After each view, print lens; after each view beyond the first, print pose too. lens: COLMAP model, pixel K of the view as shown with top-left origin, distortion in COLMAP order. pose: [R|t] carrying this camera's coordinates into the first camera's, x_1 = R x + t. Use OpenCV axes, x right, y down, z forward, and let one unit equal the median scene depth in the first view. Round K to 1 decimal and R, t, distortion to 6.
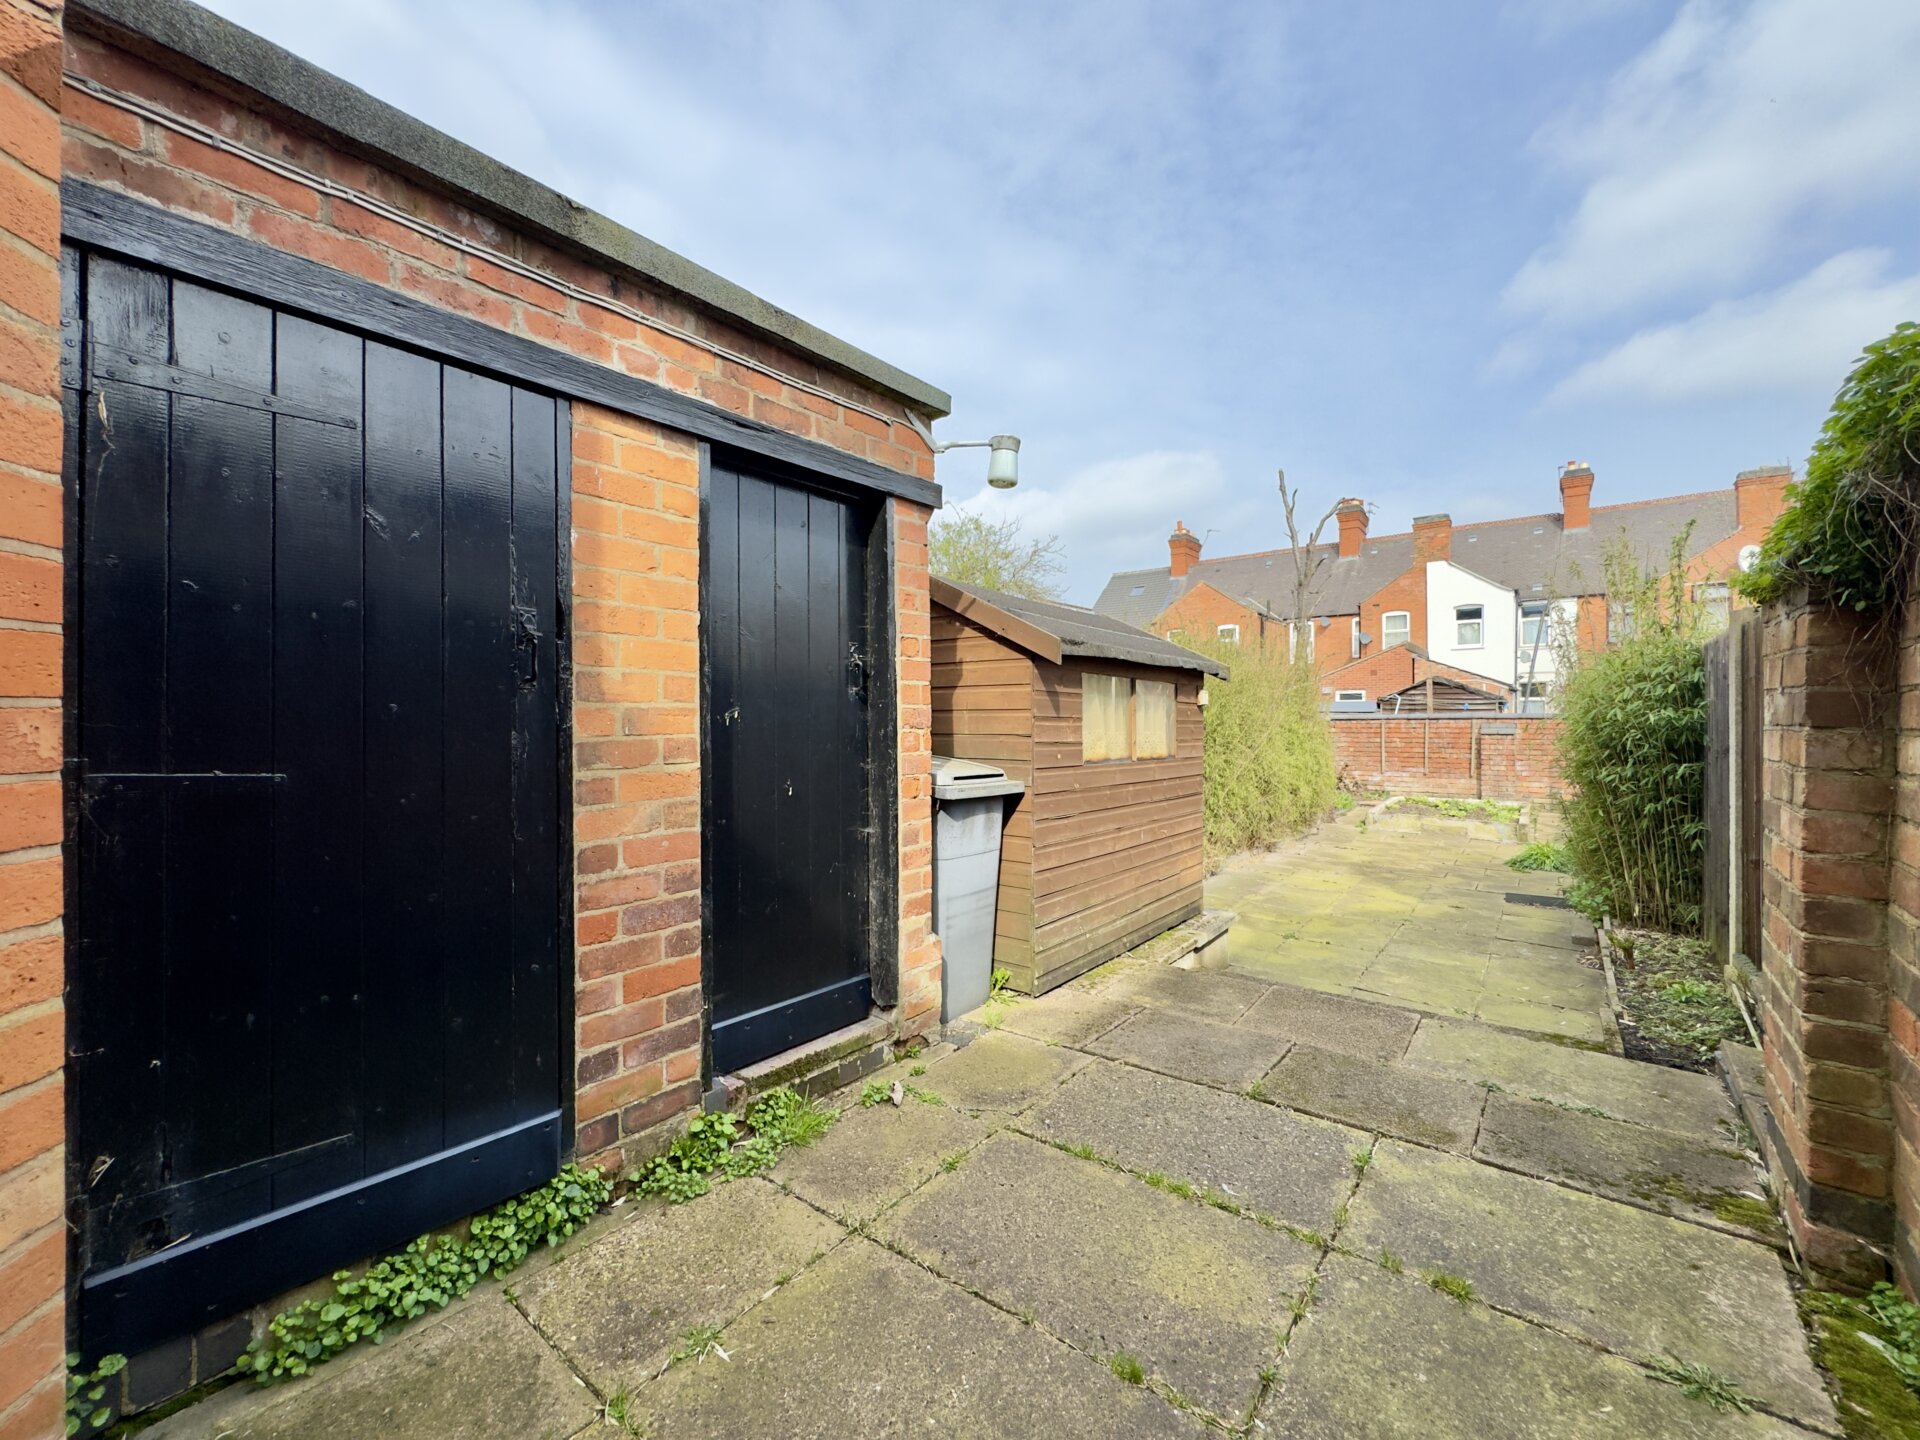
lens RADIAL K [[773.0, 0, 951.6], [0, 773.0, 720.8], [0, 0, 1]] dist [-0.000306, -0.000159]
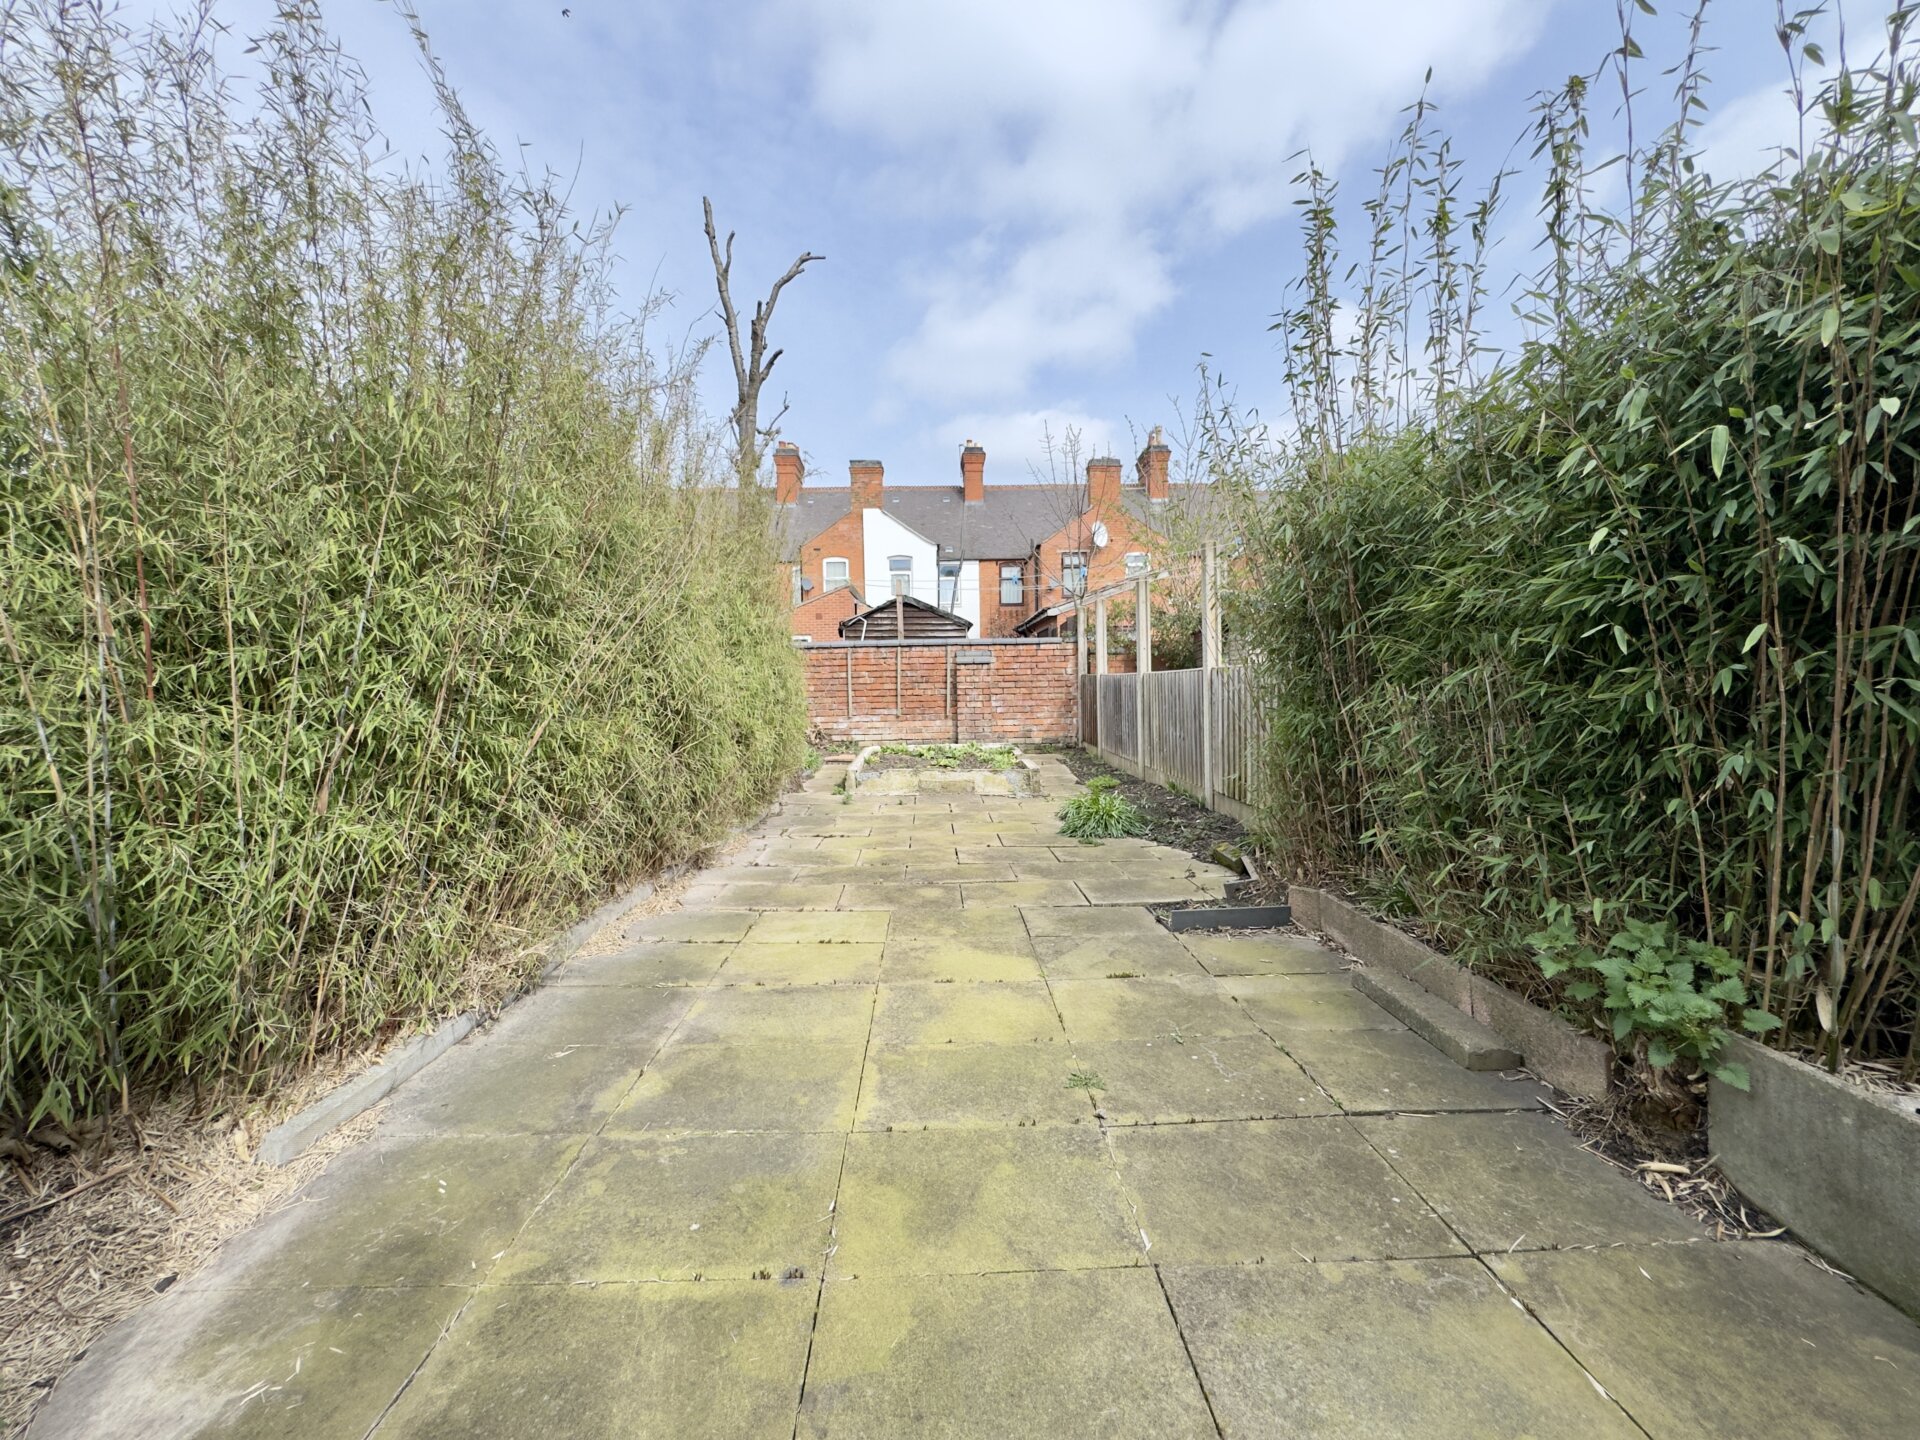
lens RADIAL K [[773.0, 0, 957.2], [0, 773.0, 720.6], [0, 0, 1]] dist [-0.000306, -0.000159]
pose [[0.766930, -0.037221, 0.640651, 0.162535], [0.012871, 0.999008, 0.042633, 0.041821], [-0.641602, -0.024450, 0.766648, 0.374675]]
